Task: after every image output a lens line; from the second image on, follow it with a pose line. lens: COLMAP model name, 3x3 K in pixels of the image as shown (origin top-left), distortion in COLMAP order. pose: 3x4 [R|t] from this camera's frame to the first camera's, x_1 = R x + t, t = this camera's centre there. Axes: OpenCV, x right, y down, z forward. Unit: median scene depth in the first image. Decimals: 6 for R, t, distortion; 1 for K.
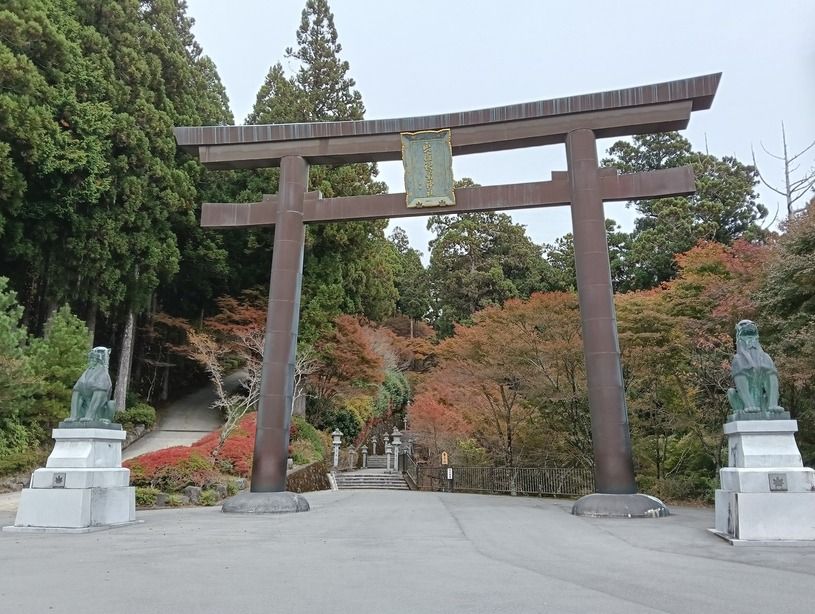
lens RADIAL K [[667.0, 0, 384.3], [0, 667.0, 290.4], [0, 0, 1]] dist [0.005476, -0.047689]
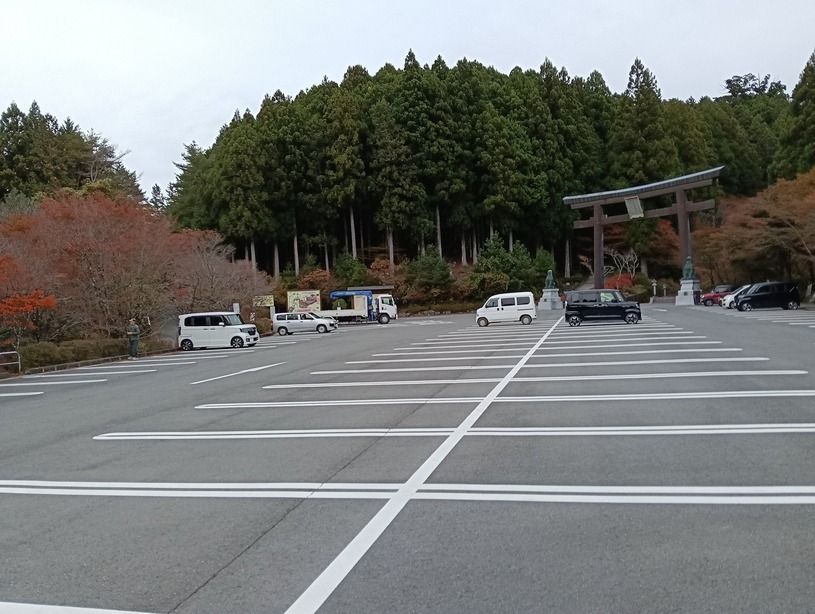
lens RADIAL K [[666.7, 0, 408.6], [0, 666.7, 309.2], [0, 0, 1]] dist [0.140326, -0.291961]
pose [[0.786463, -0.032206, -0.616797, 0.905919], [0.193595, 0.961169, 0.196661, -0.417495], [0.586513, -0.274075, 0.762158, -1.731248]]
